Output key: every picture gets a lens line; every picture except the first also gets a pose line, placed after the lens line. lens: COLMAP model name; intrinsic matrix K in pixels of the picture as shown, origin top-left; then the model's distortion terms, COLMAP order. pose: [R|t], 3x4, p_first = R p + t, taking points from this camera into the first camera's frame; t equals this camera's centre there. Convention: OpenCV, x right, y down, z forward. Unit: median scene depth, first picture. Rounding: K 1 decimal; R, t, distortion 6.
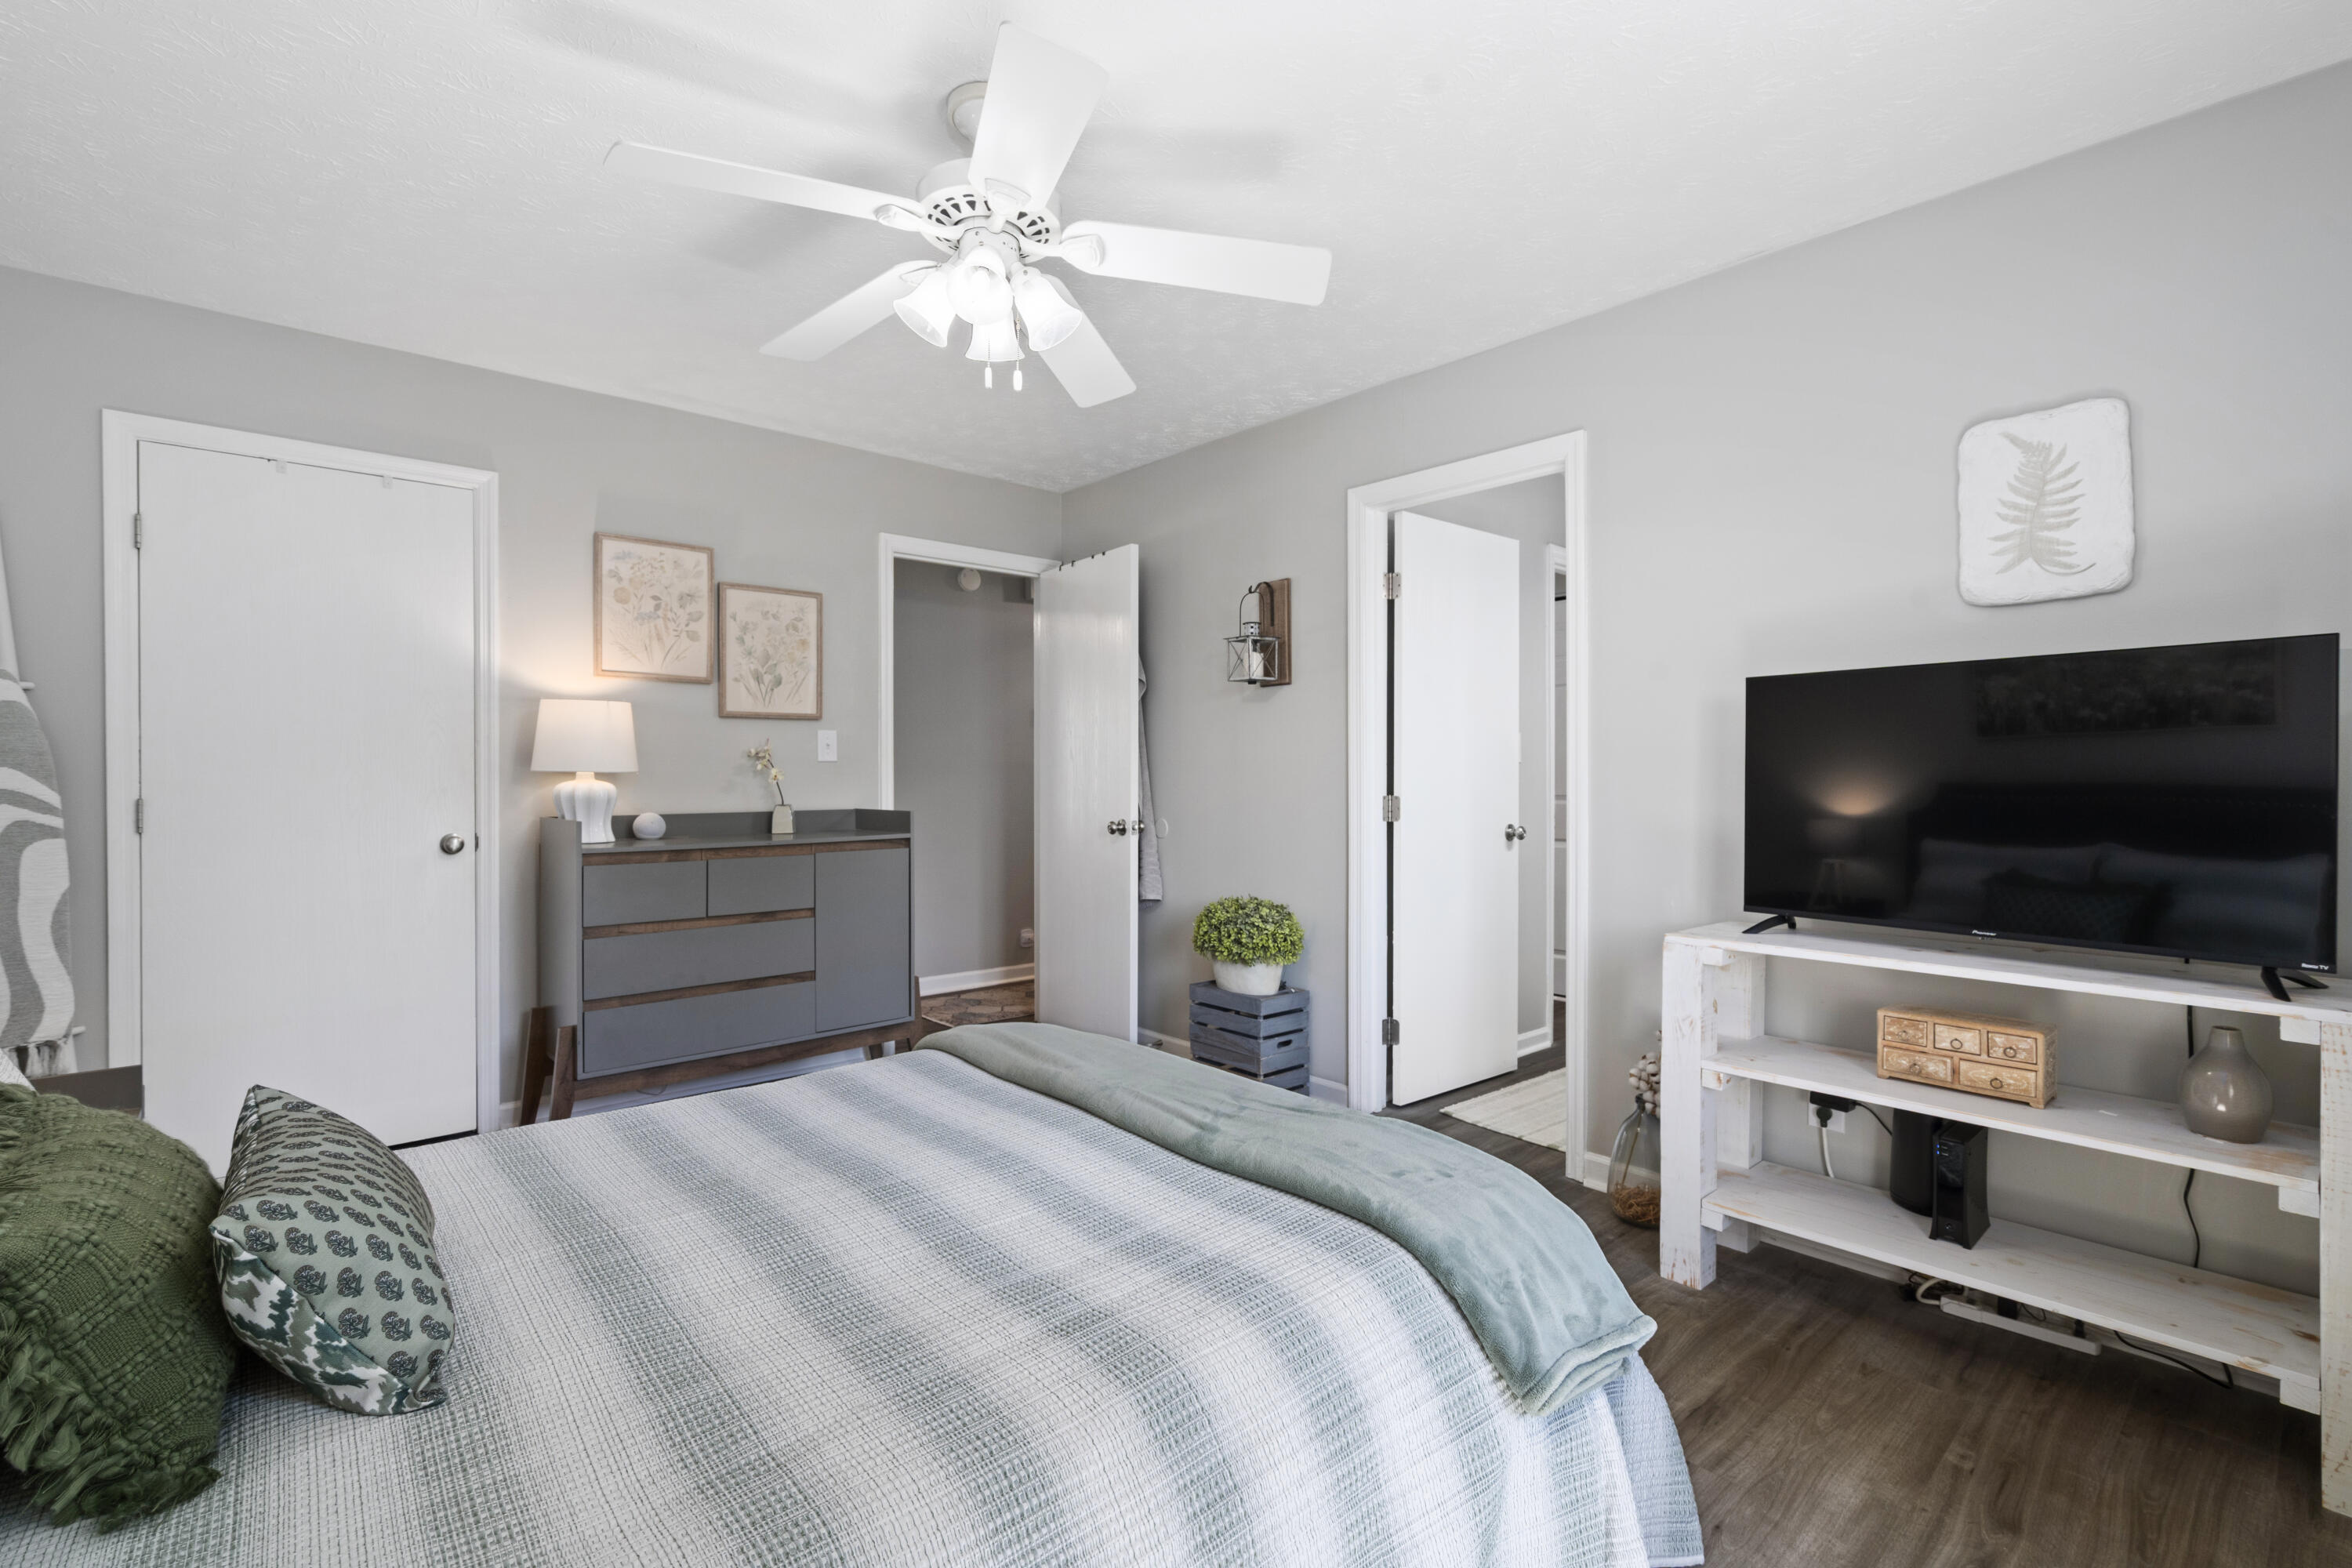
lens RADIAL K [[1066.5, 0, 1183.9], [0, 1066.5, 772.8], [0, 0, 1]] dist [-0.007792, 0.000092]
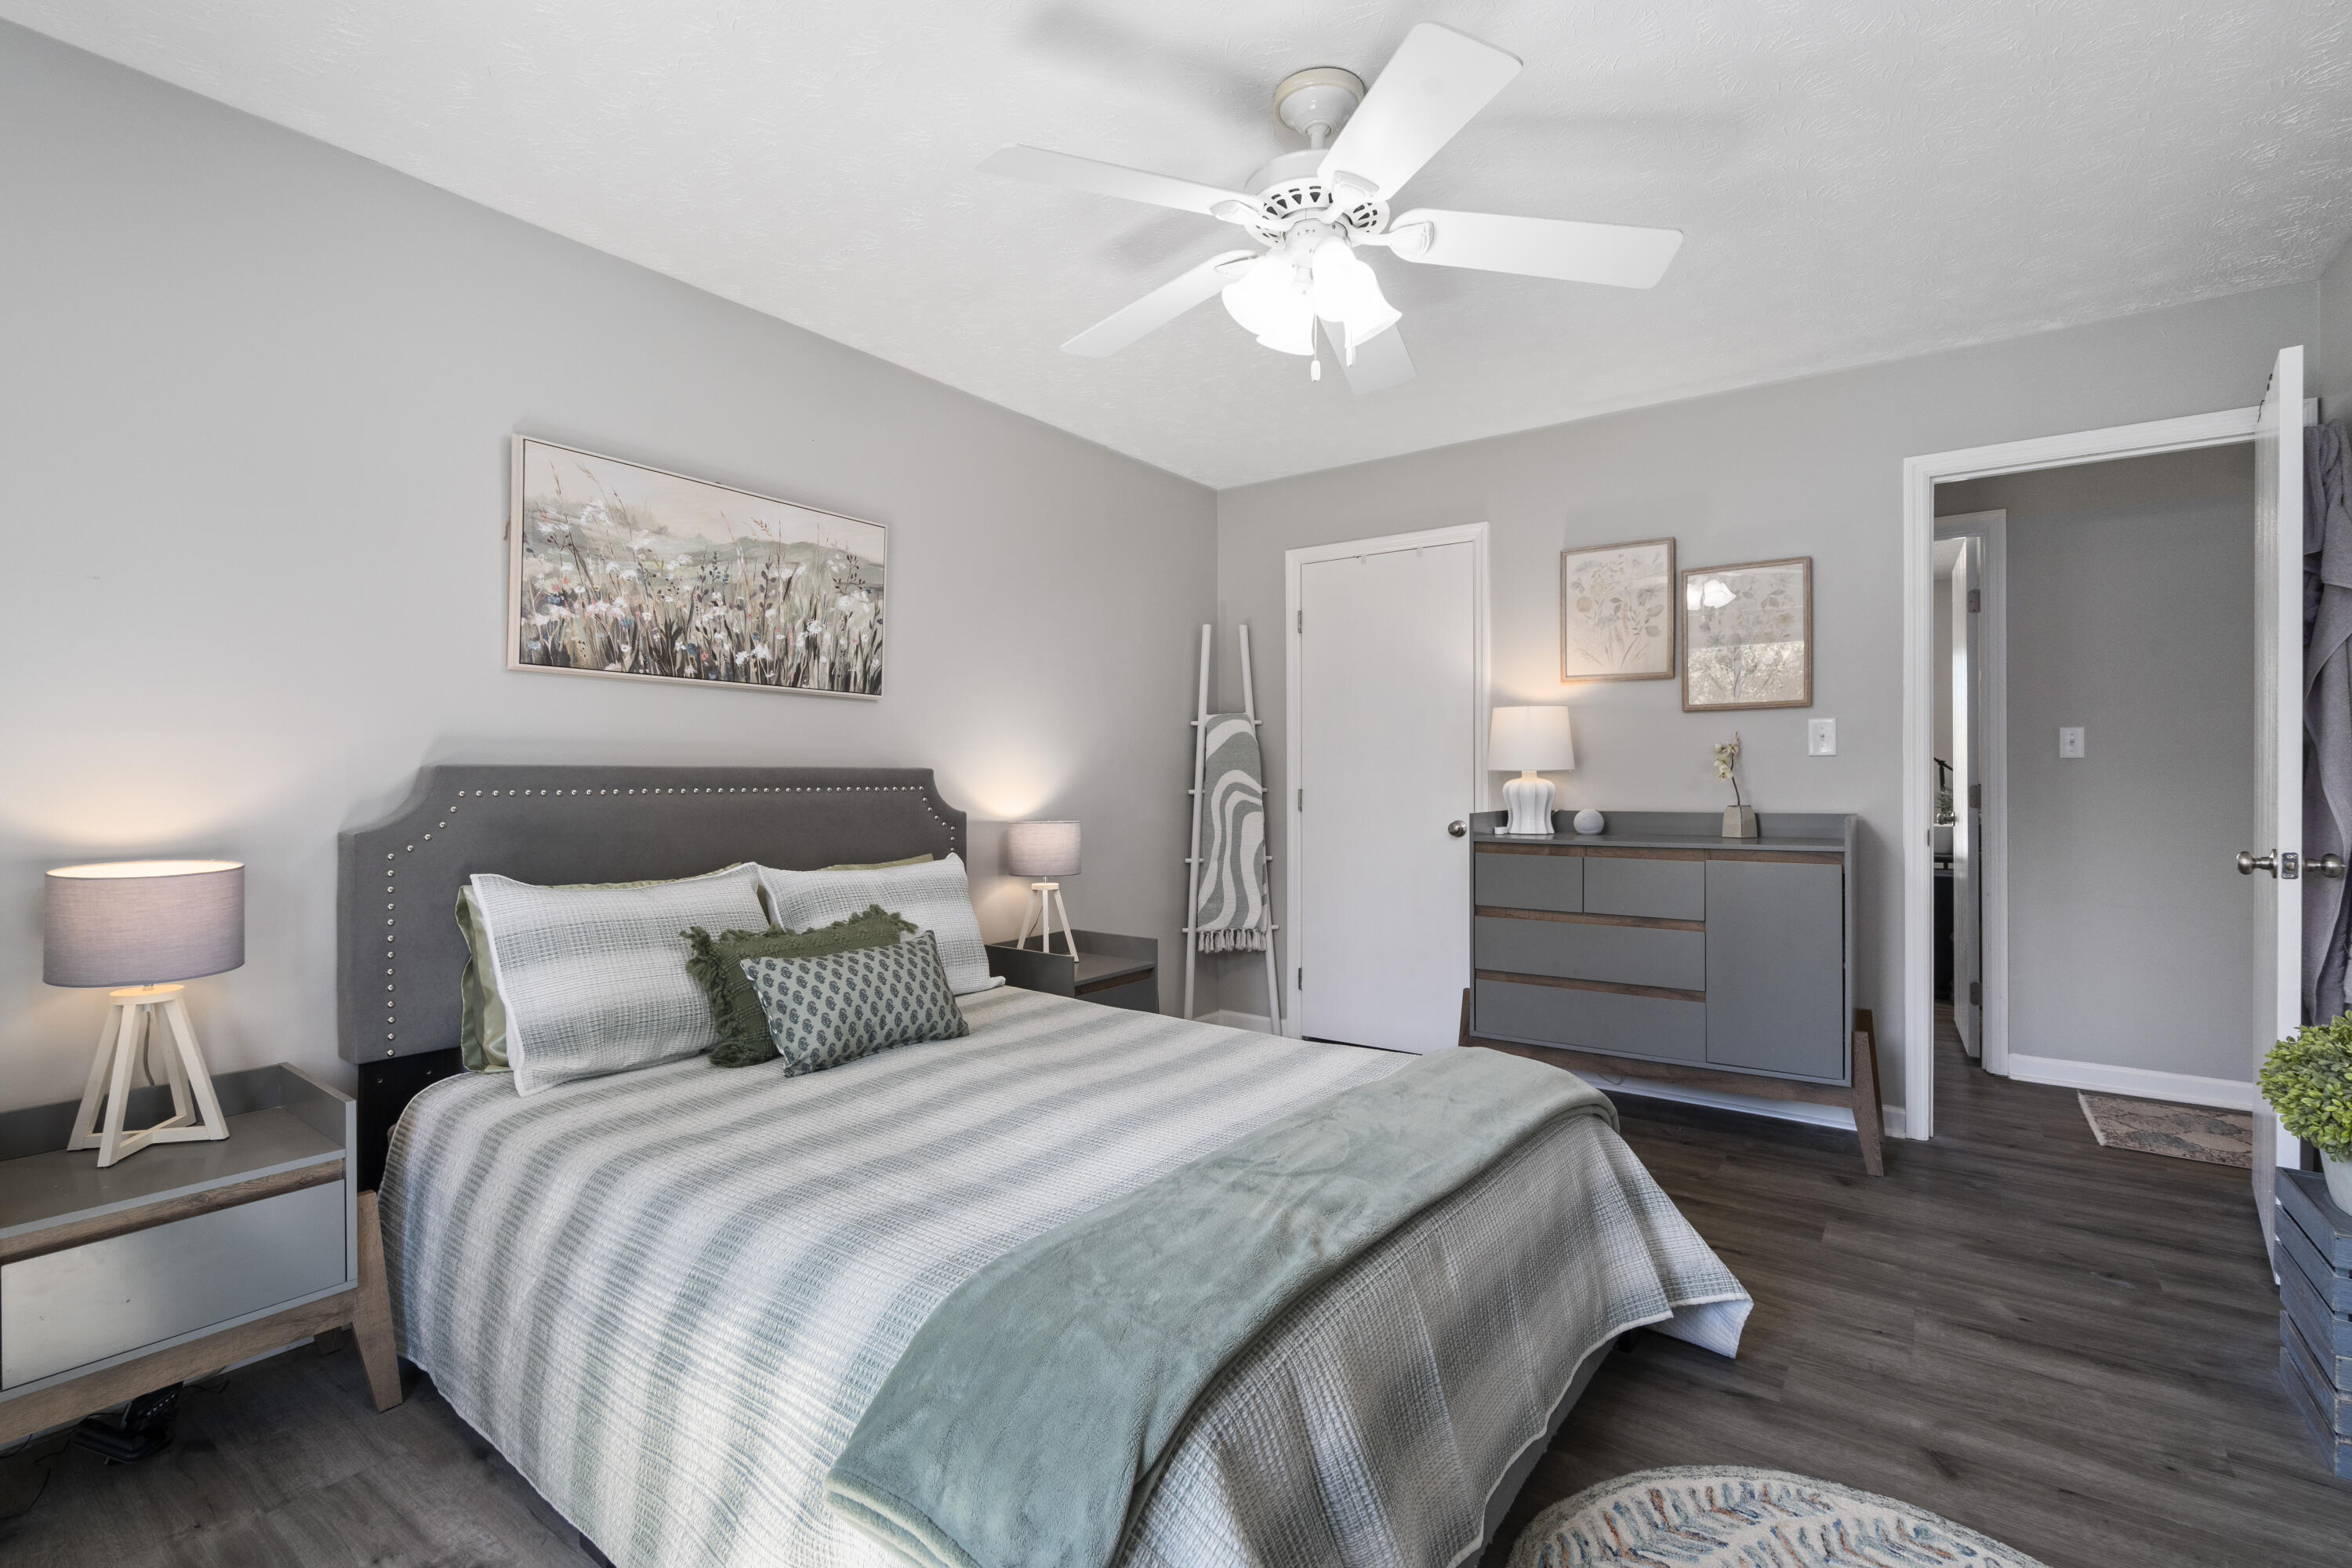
lens RADIAL K [[1067.0, 0, 1176.0], [0, 1067.0, 784.0], [0, 0, 1]] dist [-0.000669, -0.000059]
pose [[0.203565, 0.008685, -0.979023, 0.436050], [0.007465, 0.999918, 0.010423, -0.000894], [0.979033, -0.009430, 0.203484, 0.381776]]
